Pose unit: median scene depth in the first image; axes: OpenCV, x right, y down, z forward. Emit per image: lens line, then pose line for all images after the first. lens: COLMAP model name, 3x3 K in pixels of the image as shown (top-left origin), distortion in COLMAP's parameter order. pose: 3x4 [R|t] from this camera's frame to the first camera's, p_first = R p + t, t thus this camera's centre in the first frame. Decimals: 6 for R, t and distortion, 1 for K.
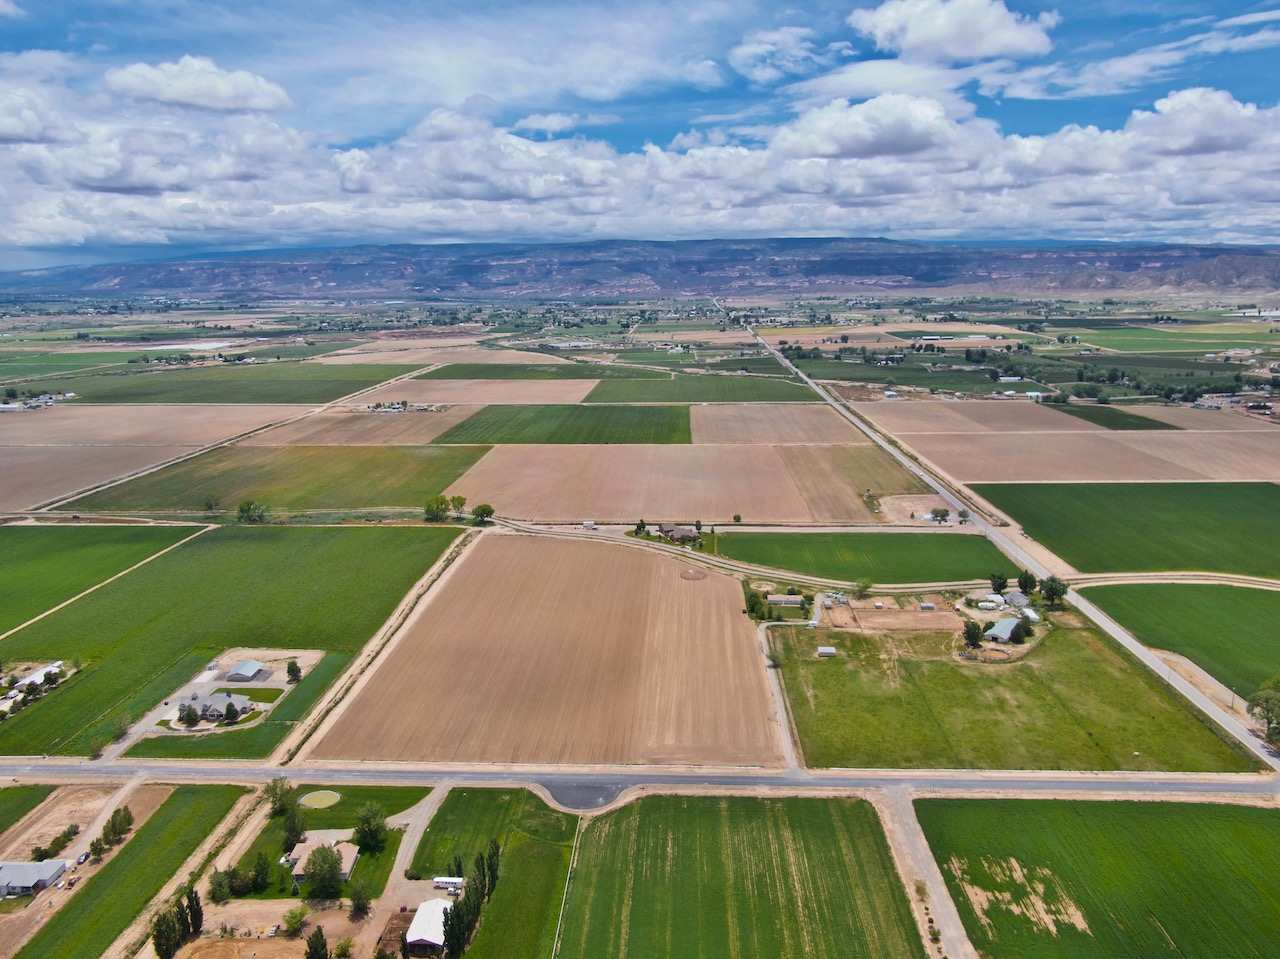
lens RADIAL K [[973.9, 0, 634.9], [0, 973.9, 479.5], [0, 0, 1]] dist [0.073479, -0.111292]
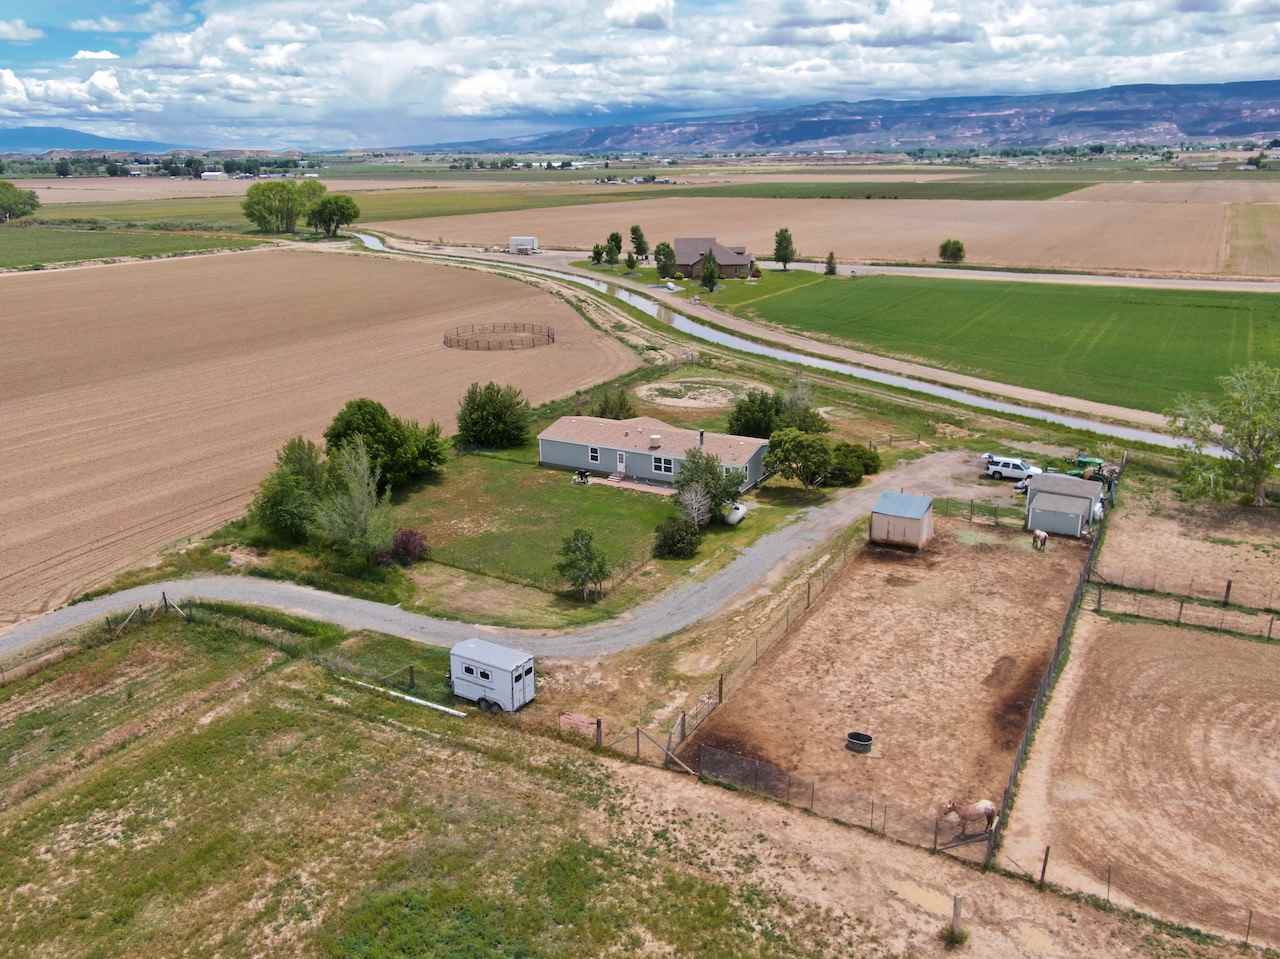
lens RADIAL K [[973.9, 0, 634.9], [0, 973.9, 479.5], [0, 0, 1]] dist [0.073479, -0.111292]
pose [[0.895829, 0.138893, -0.422135, 0.248302], [-0.084353, 0.985780, 0.145338, 0.119024], [0.436319, -0.094590, 0.894806, 0.974338]]
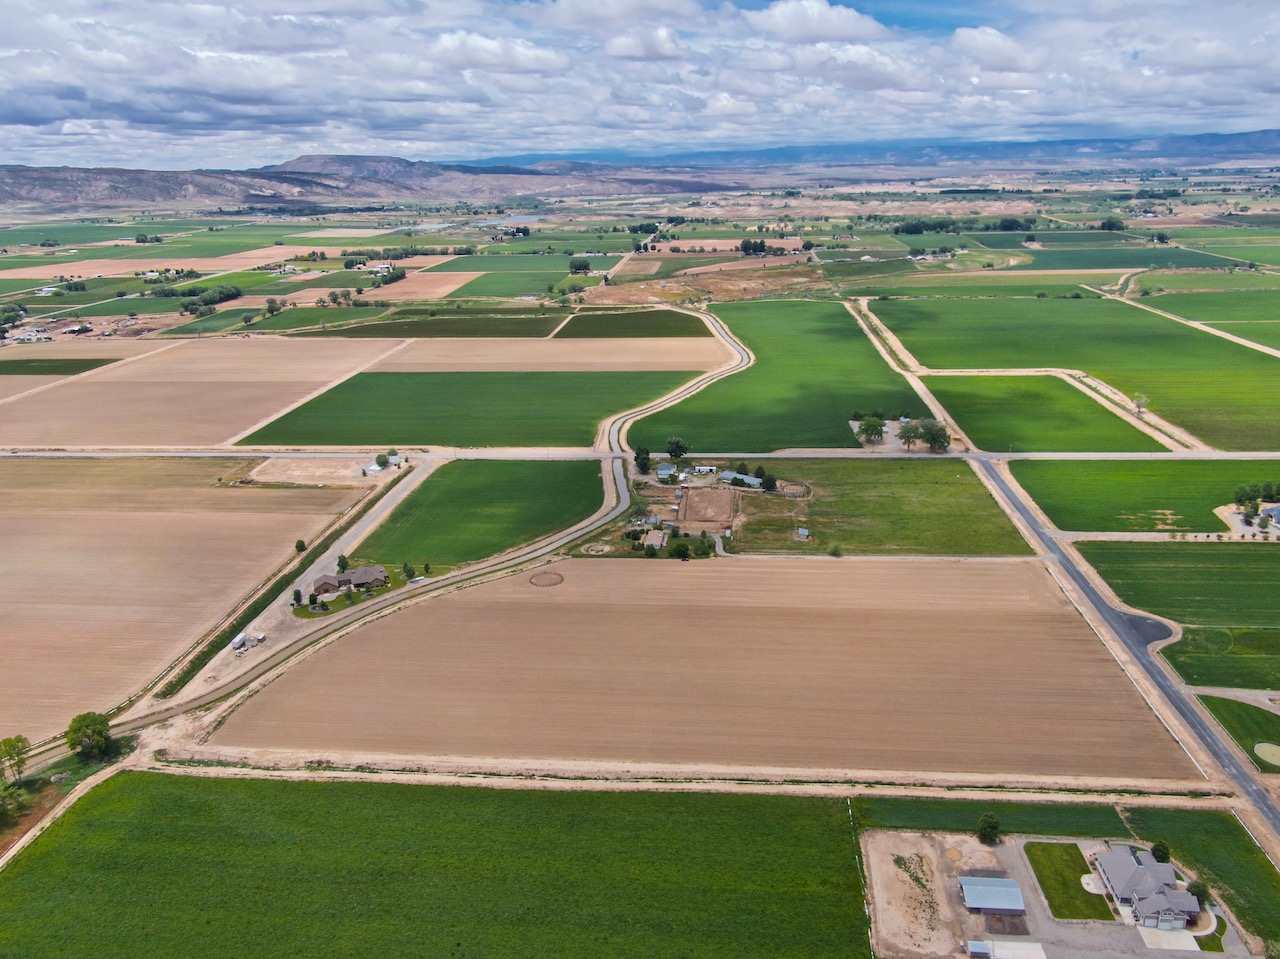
lens RADIAL K [[973.9, 0, 634.9], [0, 973.9, 479.5], [0, 0, 1]] dist [0.073479, -0.111292]
pose [[0.045828, -0.295598, 0.954213, -0.840324], [0.221078, 0.934531, 0.278883, -0.229459], [-0.974179, 0.198175, 0.108178, 1.034020]]
